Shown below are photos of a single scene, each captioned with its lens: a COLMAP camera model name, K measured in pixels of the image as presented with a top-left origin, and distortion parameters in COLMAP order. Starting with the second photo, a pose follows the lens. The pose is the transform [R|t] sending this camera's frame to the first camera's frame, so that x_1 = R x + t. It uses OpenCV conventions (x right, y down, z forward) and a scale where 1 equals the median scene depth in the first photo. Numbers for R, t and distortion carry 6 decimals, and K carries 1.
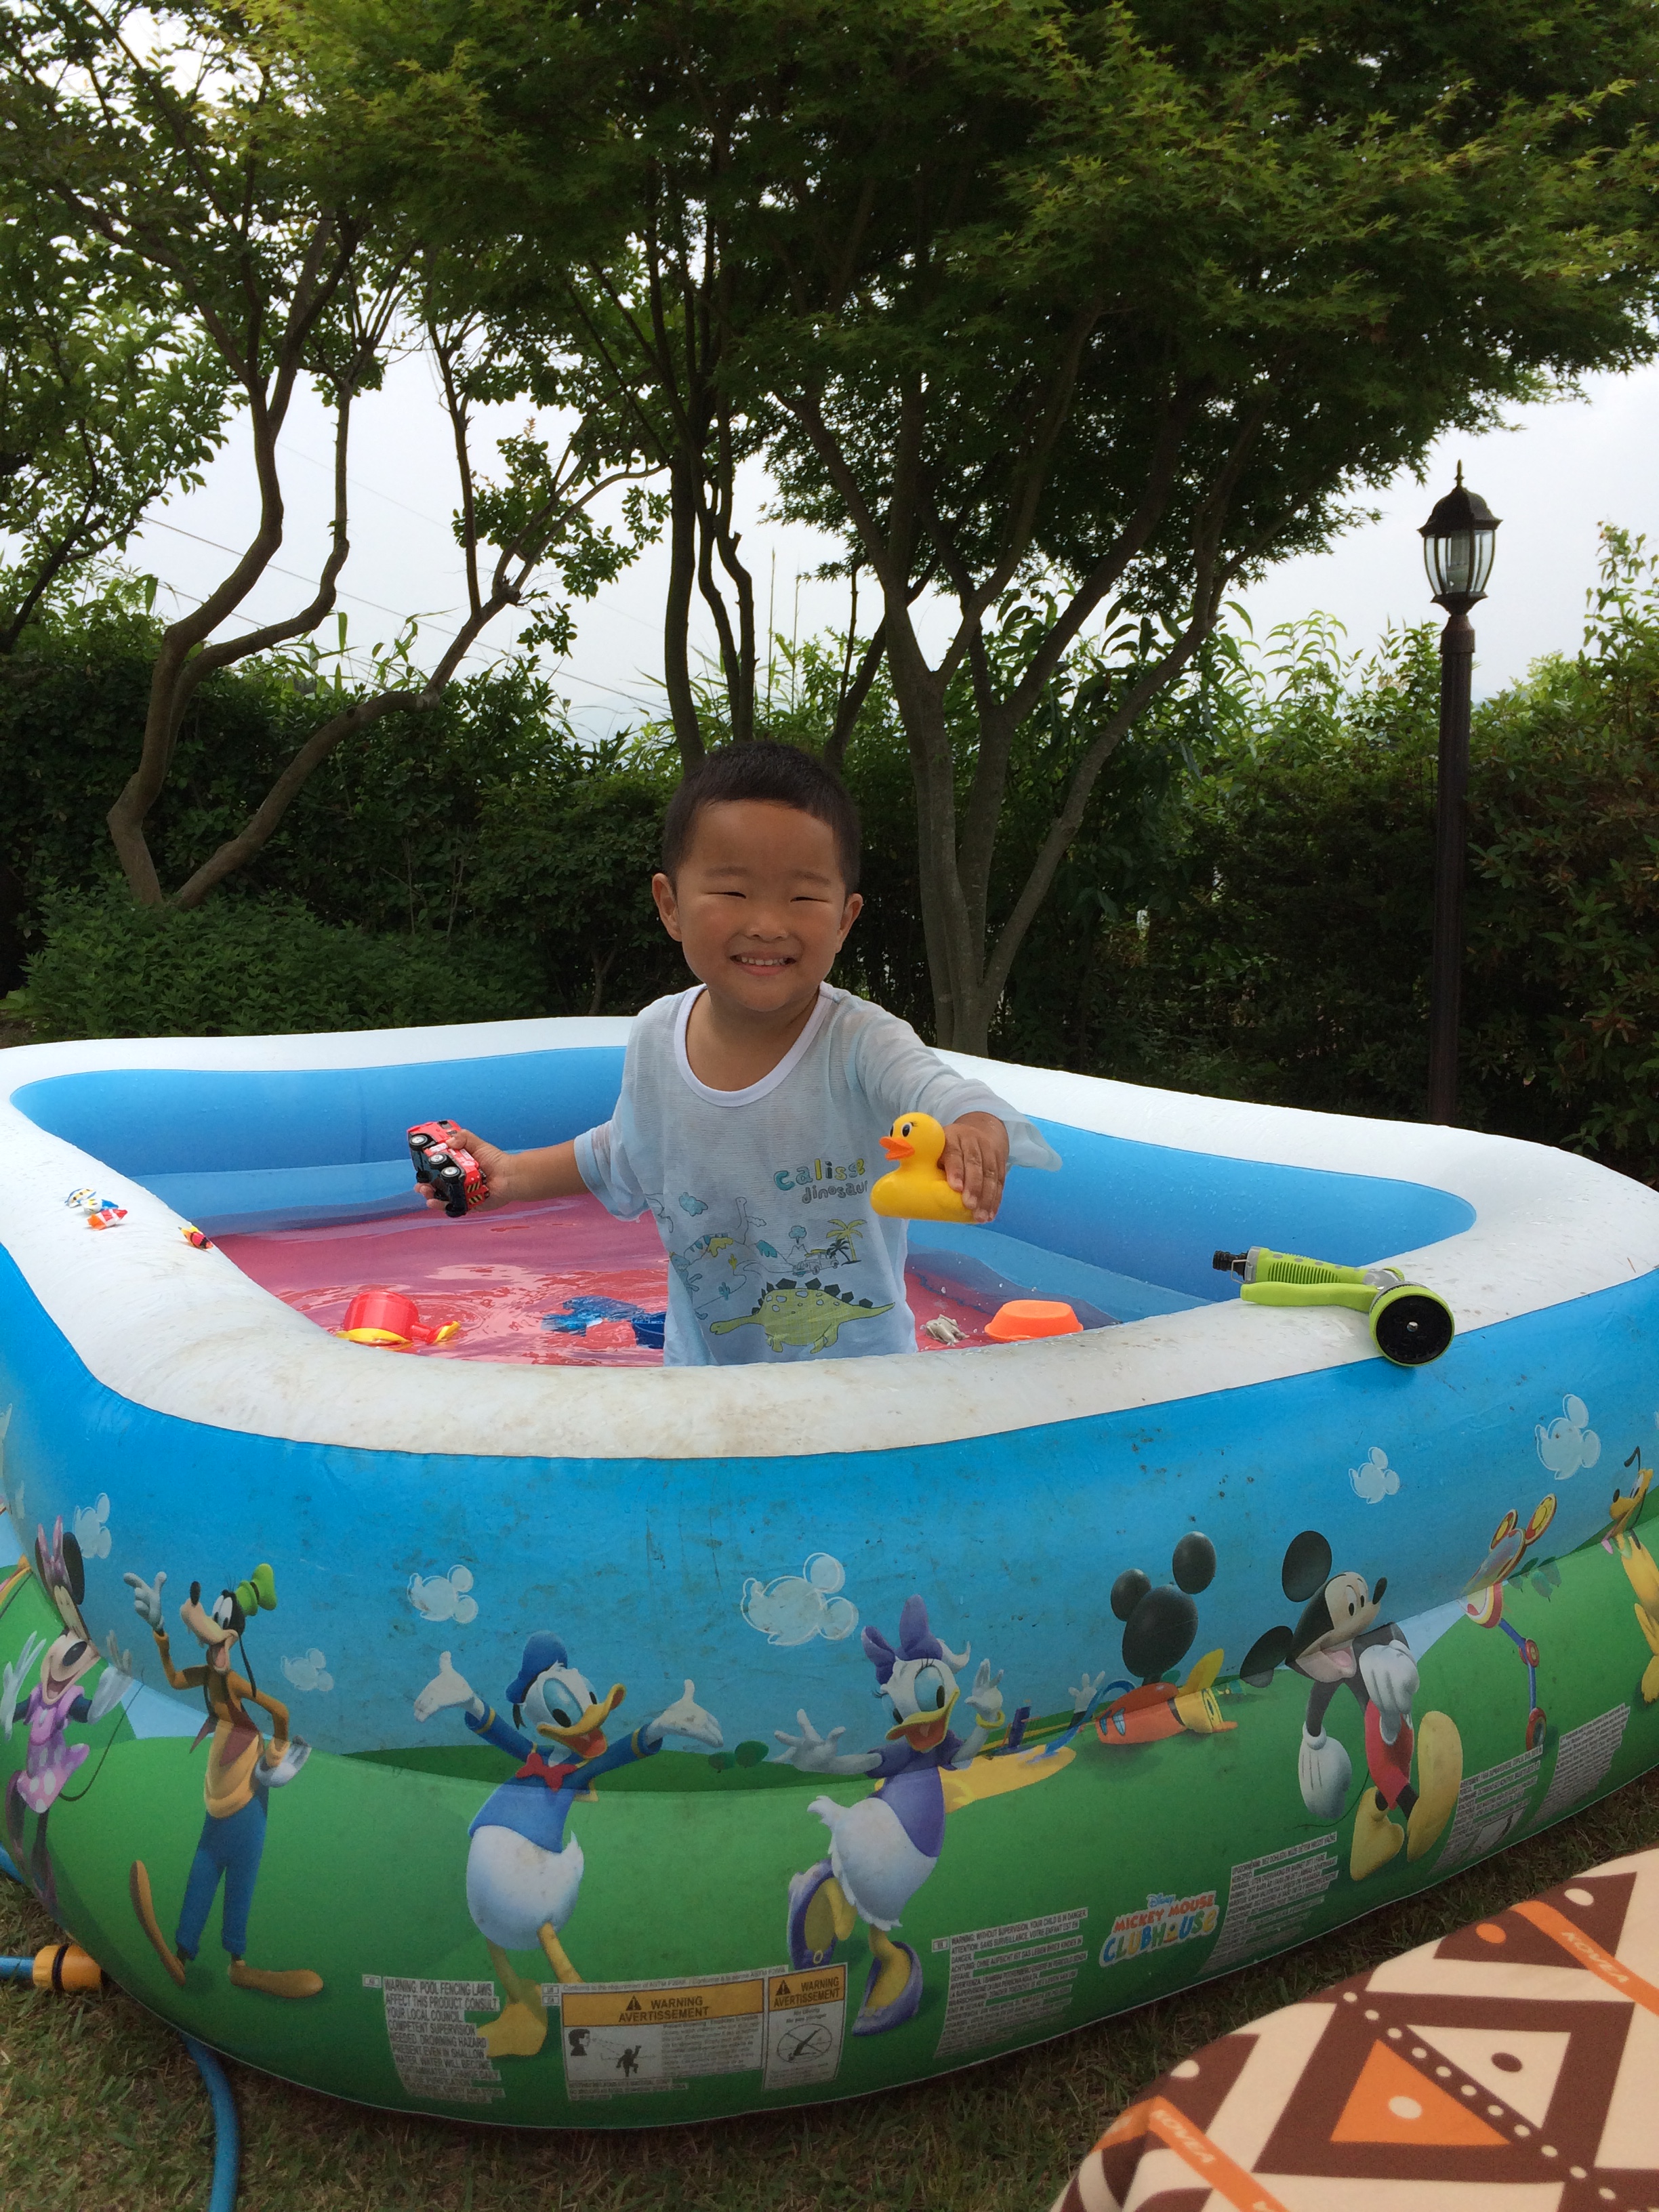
lens RADIAL K [[1887.1, 0, 834.1], [0, 1887.1, 1101.8], [0, 0, 1]] dist [0.067476, 0.002202]
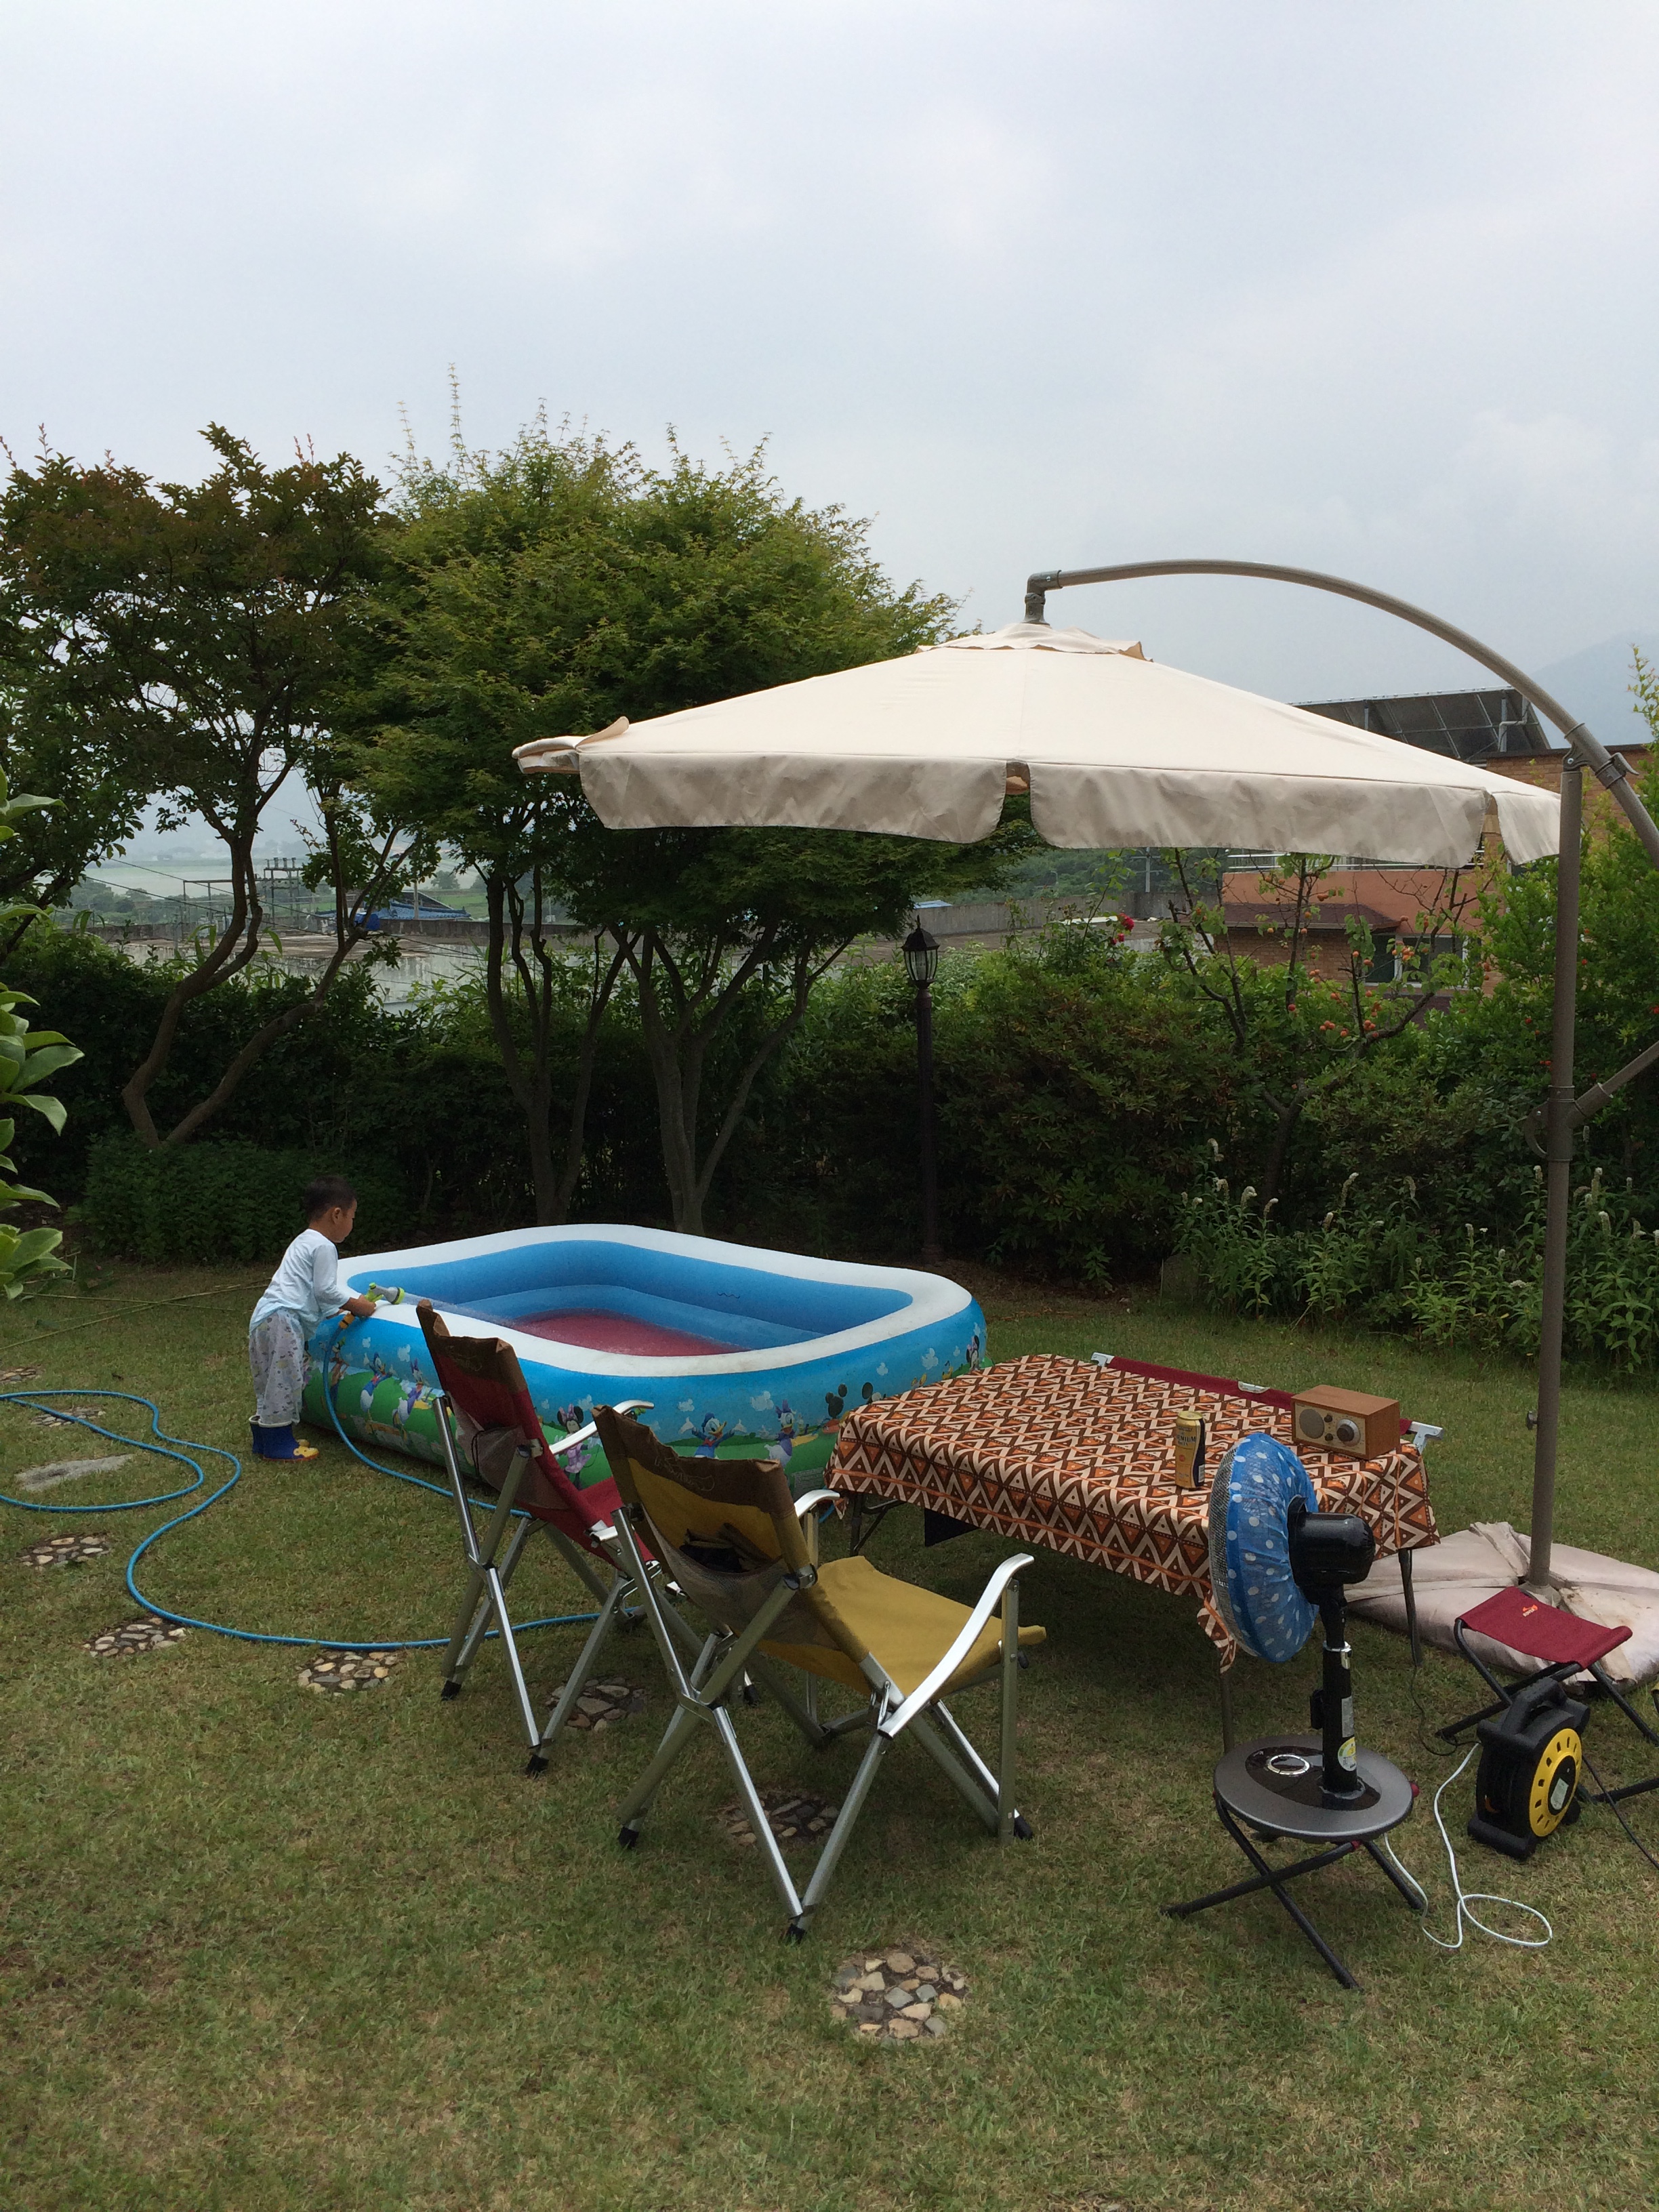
lens RADIAL K [[1887.1, 0, 833.2], [0, 1887.1, 1107.2], [0, 0, 1]] dist [0.067476, 0.002202]
pose [[0.973182, -0.047628, 0.225053, -0.788797], [0.055529, 0.998039, -0.028903, -0.286760], [-0.223235, 0.040625, 0.973918, -3.296792]]
